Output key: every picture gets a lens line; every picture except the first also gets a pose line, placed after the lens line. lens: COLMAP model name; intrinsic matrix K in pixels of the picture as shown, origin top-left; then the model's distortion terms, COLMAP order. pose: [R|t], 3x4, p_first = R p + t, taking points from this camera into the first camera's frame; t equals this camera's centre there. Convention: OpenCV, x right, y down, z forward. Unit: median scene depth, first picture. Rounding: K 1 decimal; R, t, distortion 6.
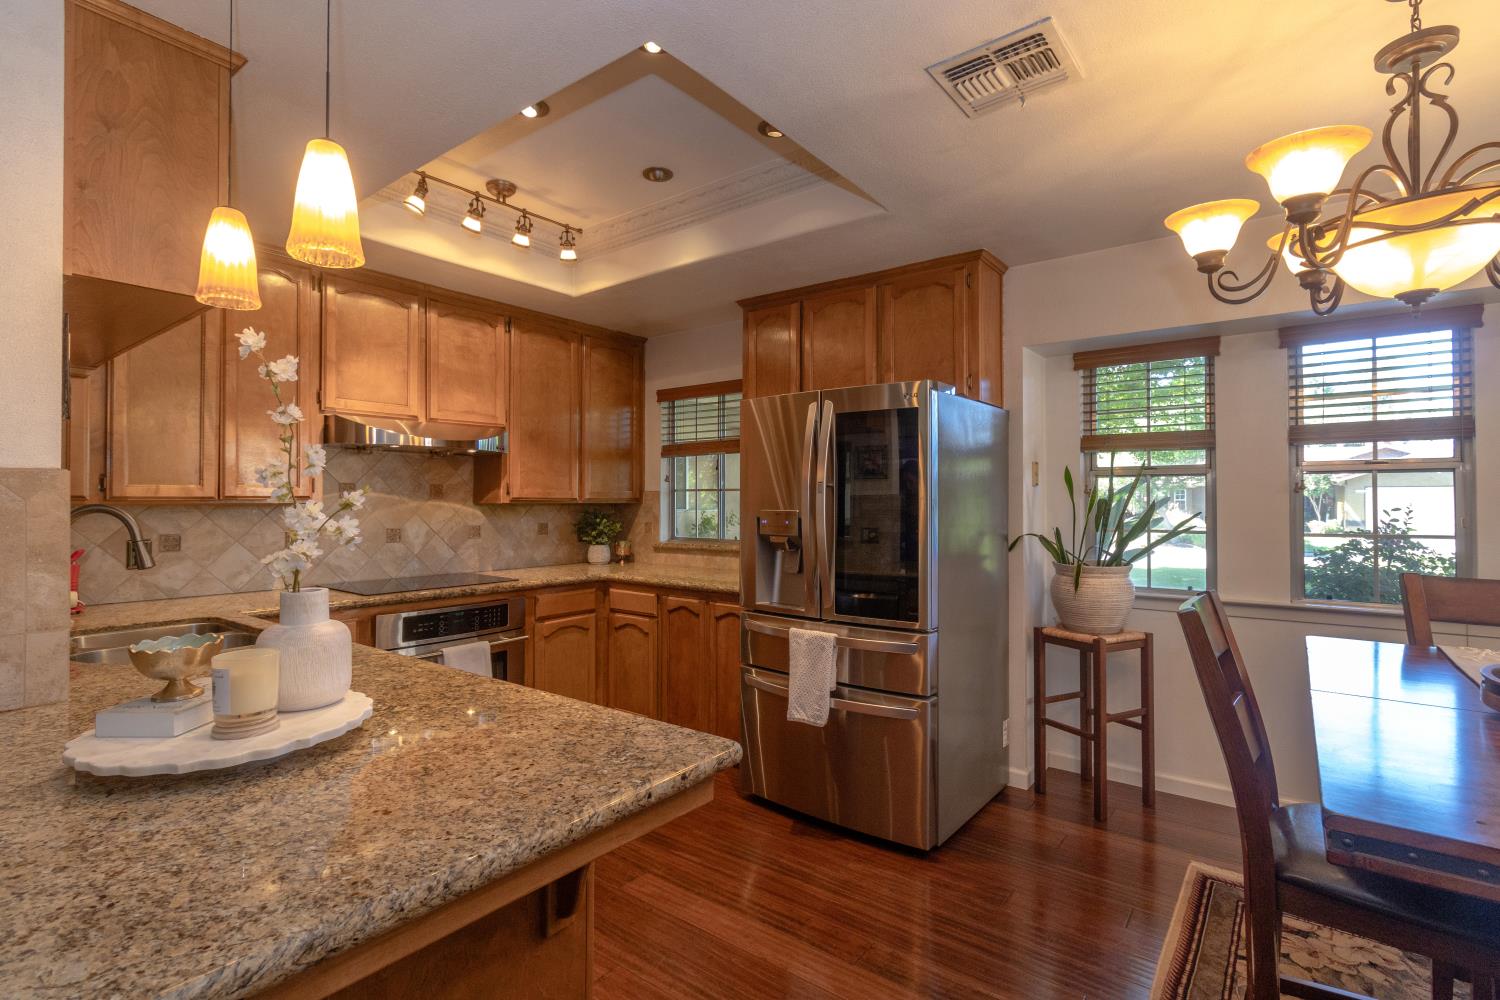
lens RADIAL K [[715.8, 0, 714.8], [0, 715.8, 491.9], [0, 0, 1]] dist [-0.001013, -0.000162]
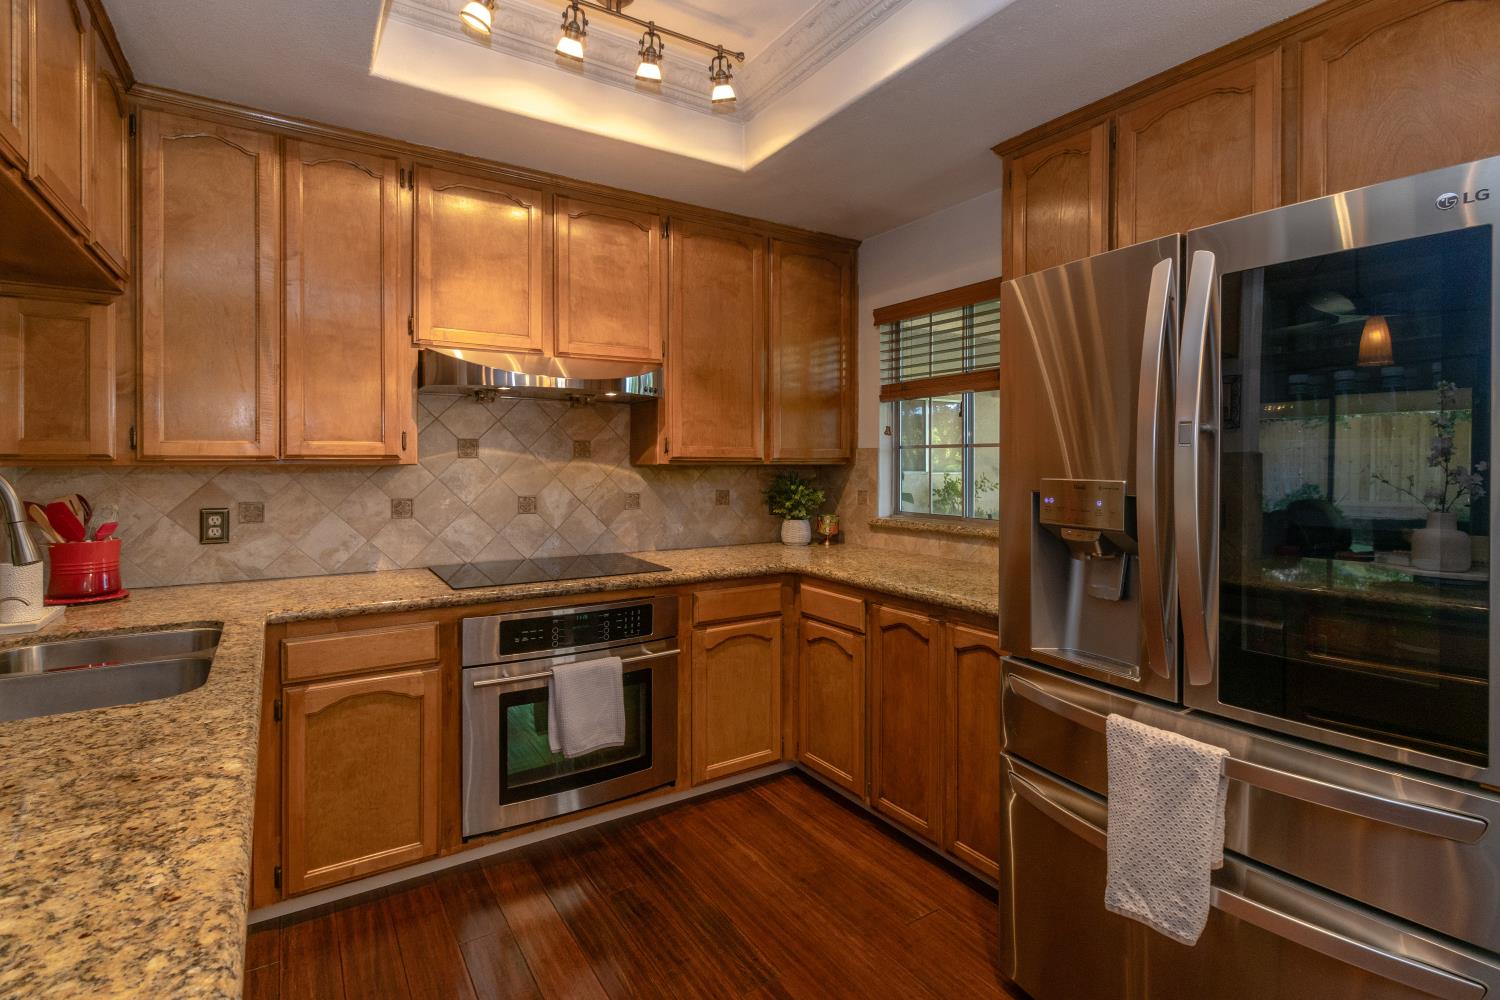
lens RADIAL K [[700.0, 0, 717.2], [0, 700.0, 462.0], [0, 0, 1]] dist [0.001249, 0.000506]
pose [[0.942994, 0.000862, -0.332807, 0.007264], [0.003643, 0.999910, 0.012912, 0.004147], [0.332788, -0.013388, 0.942906, 0.338983]]
